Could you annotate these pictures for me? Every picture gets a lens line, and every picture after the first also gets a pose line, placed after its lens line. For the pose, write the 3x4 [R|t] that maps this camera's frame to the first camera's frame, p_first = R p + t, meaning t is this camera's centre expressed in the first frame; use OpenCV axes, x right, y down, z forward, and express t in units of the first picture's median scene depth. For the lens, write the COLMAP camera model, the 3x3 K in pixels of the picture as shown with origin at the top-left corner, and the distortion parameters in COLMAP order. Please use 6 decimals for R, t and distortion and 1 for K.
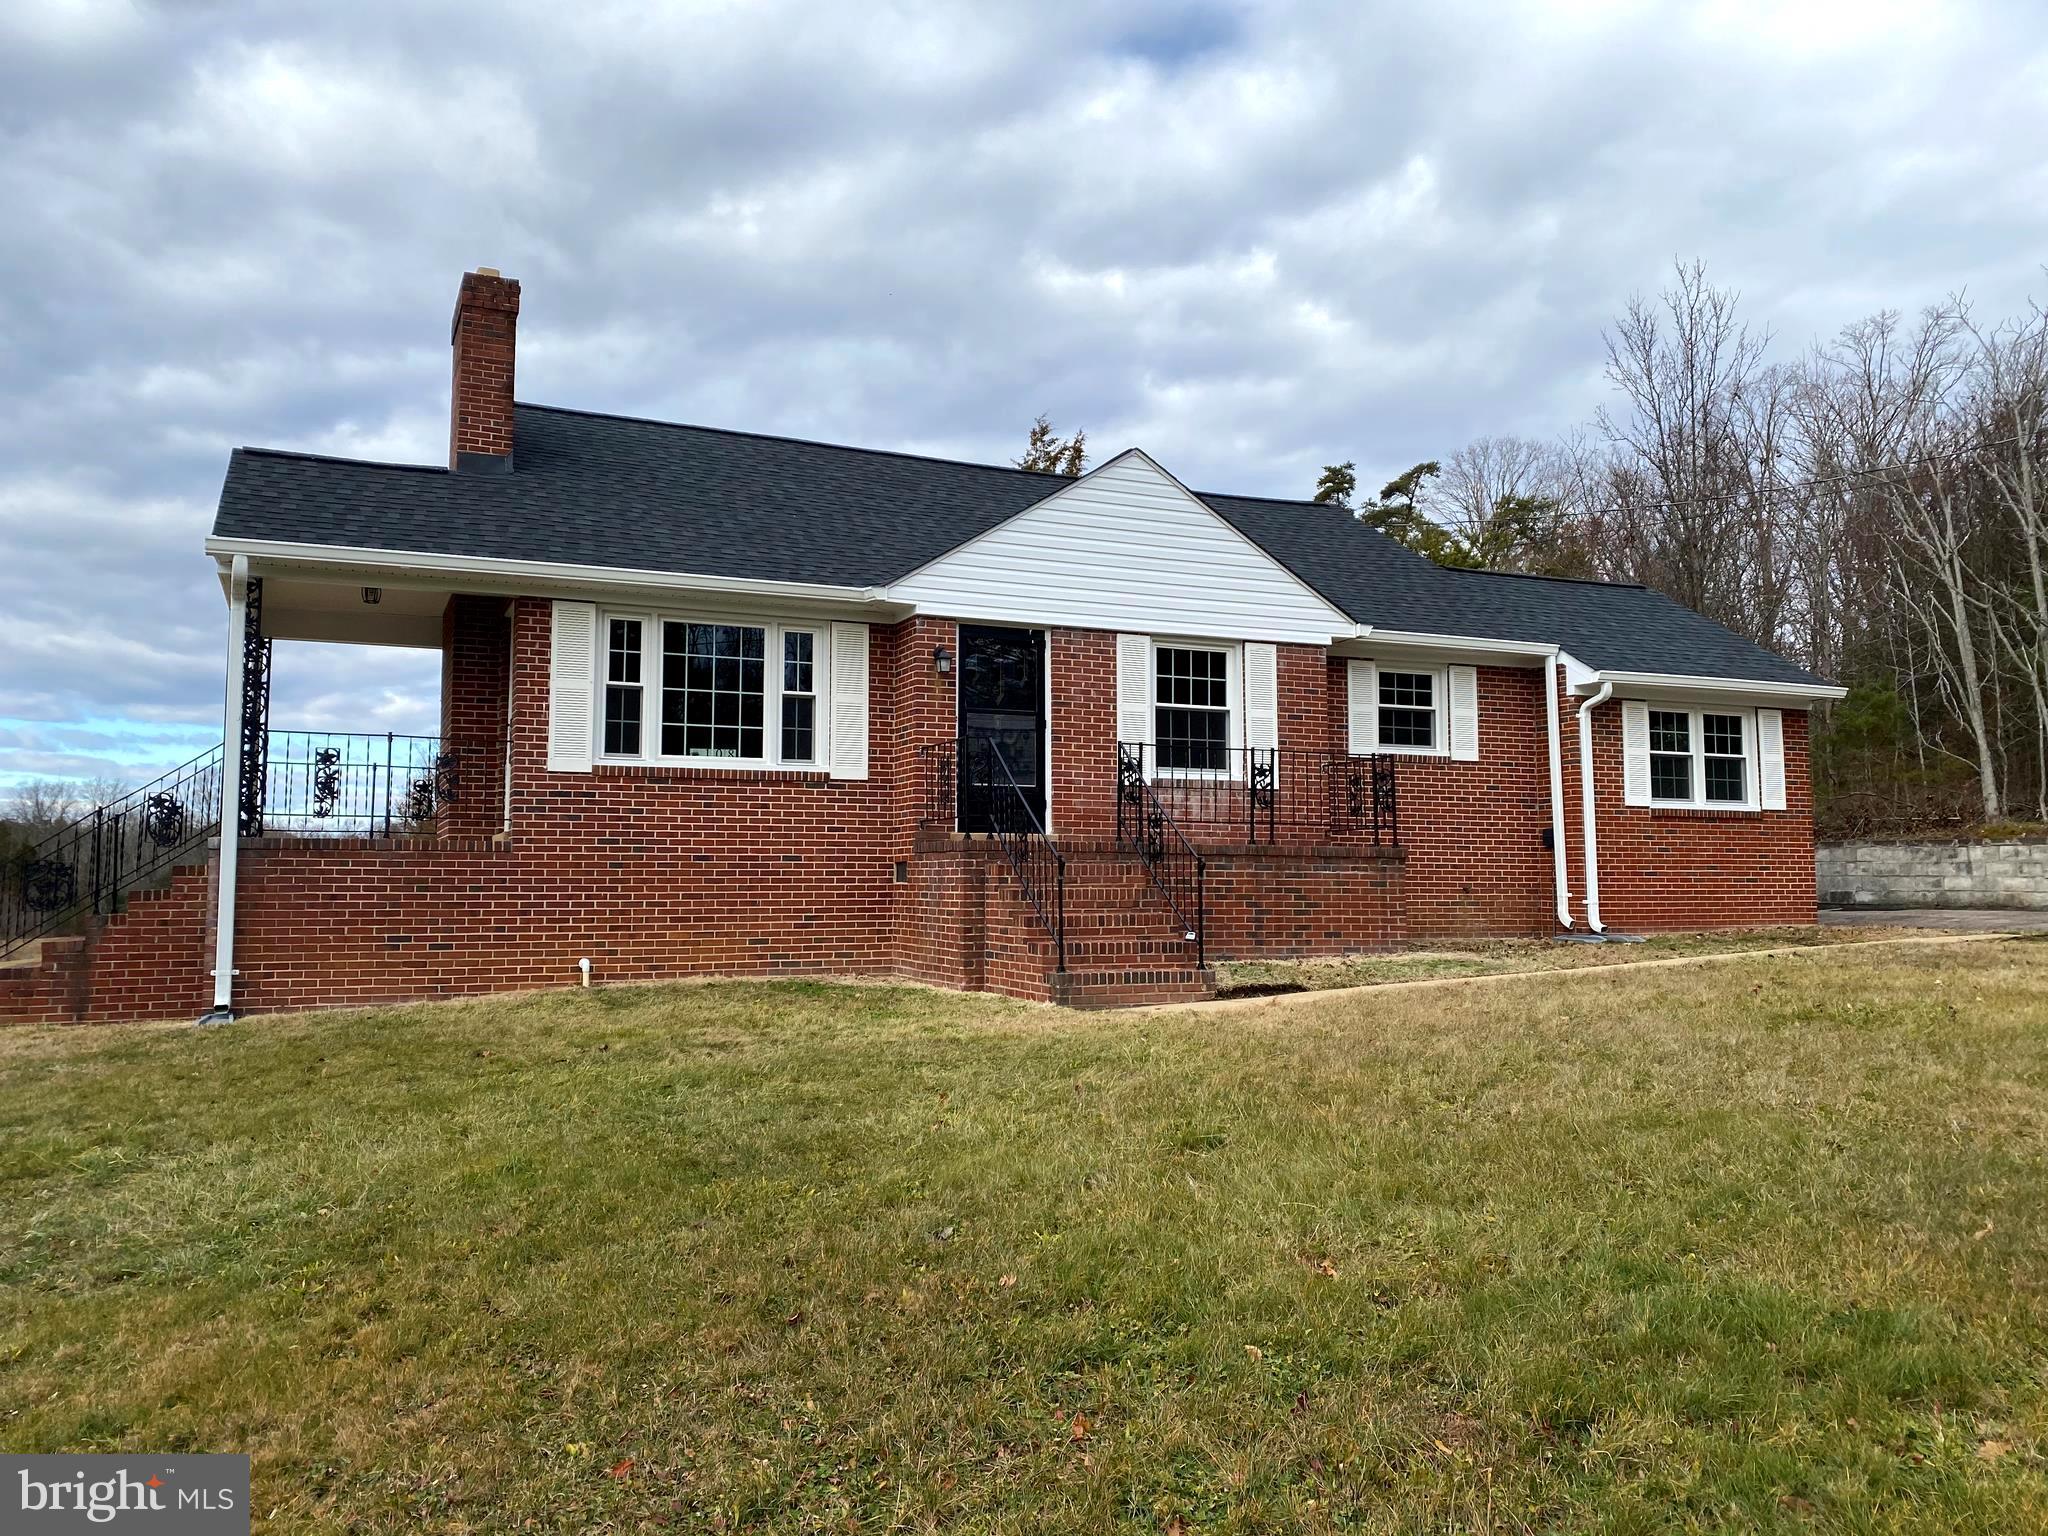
lens RADIAL K [[1507.1, 0, 887.2], [0, 1507.1, 726.0], [0, 0, 1]] dist [0.007472, -0.001915]
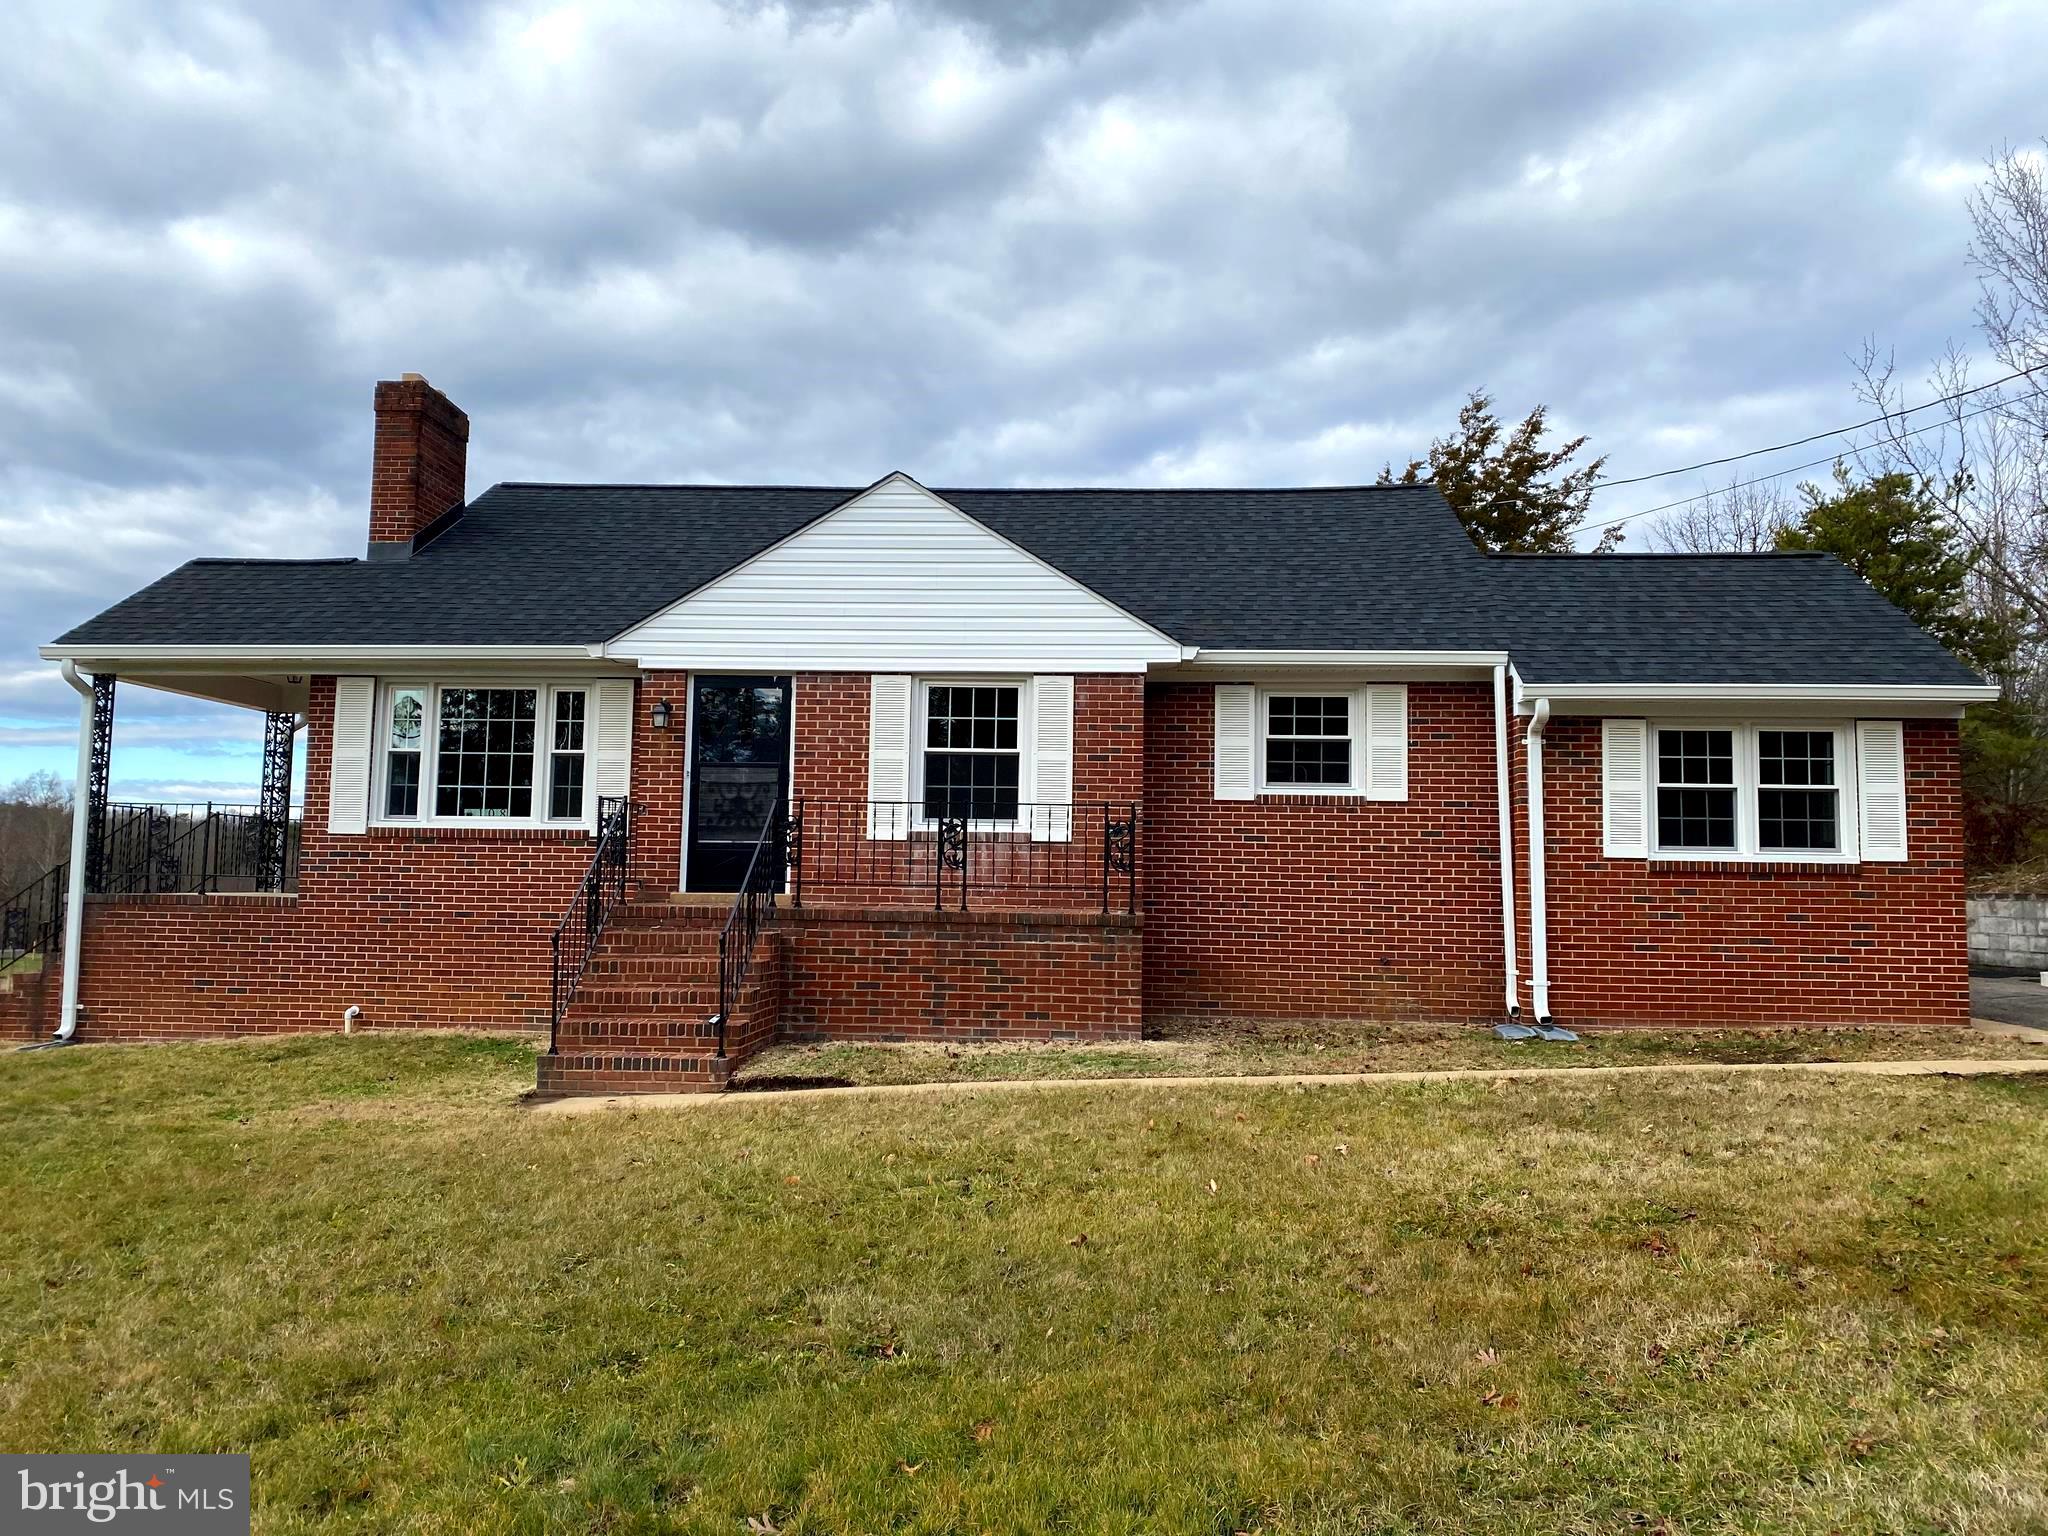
lens RADIAL K [[1539.7, 0, 1019.3], [0, 1539.7, 741.9], [0, 0, 1]] dist [-0.006516, 0.000057]
pose [[0.896184, -0.031989, -0.442528, 0.661287], [0.033015, 0.999440, -0.005387, -0.012753], [0.442453, -0.009782, 0.896738, 0.204778]]
